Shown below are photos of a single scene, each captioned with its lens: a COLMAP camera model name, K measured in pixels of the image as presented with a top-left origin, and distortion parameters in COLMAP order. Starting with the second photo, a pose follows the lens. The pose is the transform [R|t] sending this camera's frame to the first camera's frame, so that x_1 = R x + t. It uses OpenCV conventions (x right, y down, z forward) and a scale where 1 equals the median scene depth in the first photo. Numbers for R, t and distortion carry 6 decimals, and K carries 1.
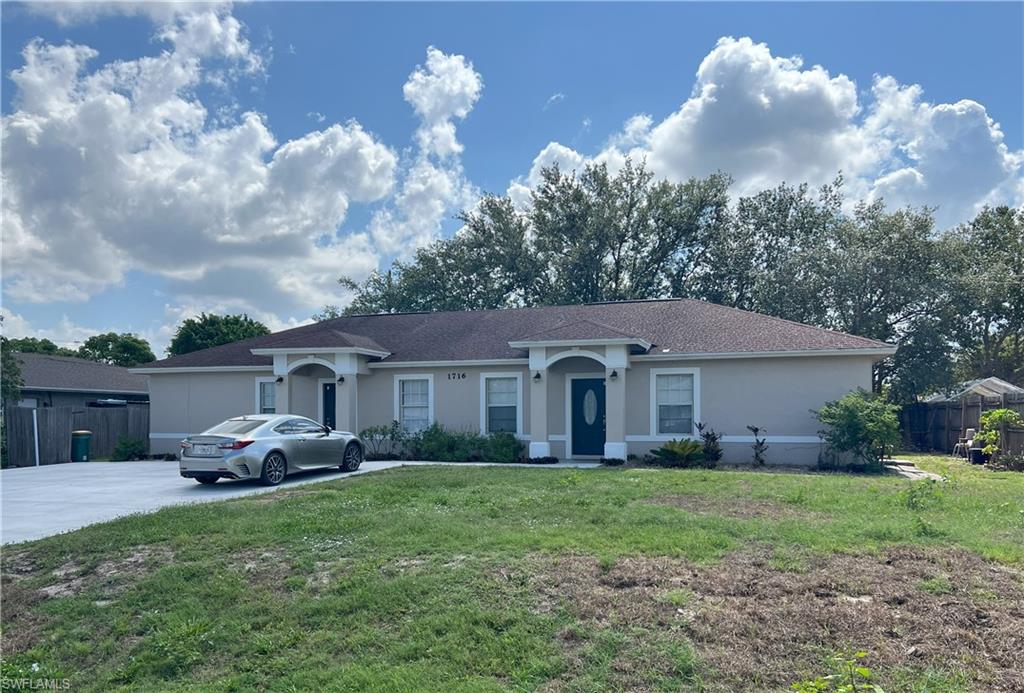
lens RADIAL K [[1653.0, 0, 512.0], [0, 1653.0, 346.5], [0, 0, 1]] dist [-0.021876, 2.375266]
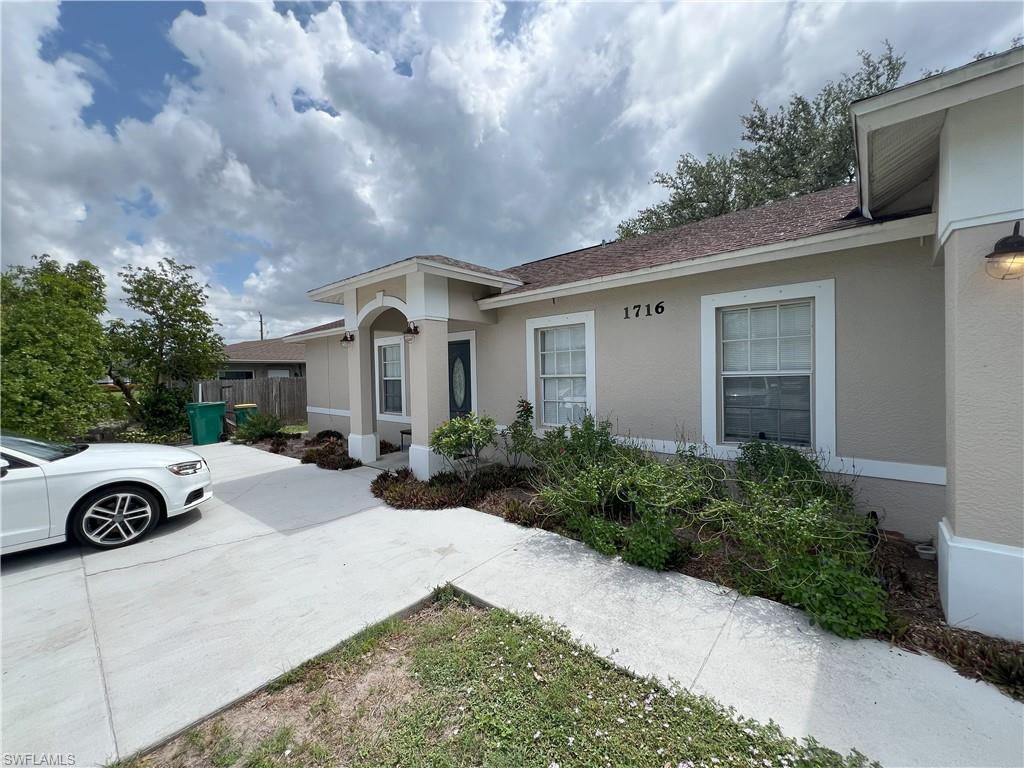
lens RADIAL K [[404.4, 0, 512.0], [0, 404.4, 384.0], [0, 0, 1]] dist [-0.000007, 0.000039]
pose [[0.916120, -0.005905, -0.400861, -0.021461], [0.039888, 0.996273, 0.076482, 0.027291], [0.398915, -0.086056, 0.912941, 0.855030]]
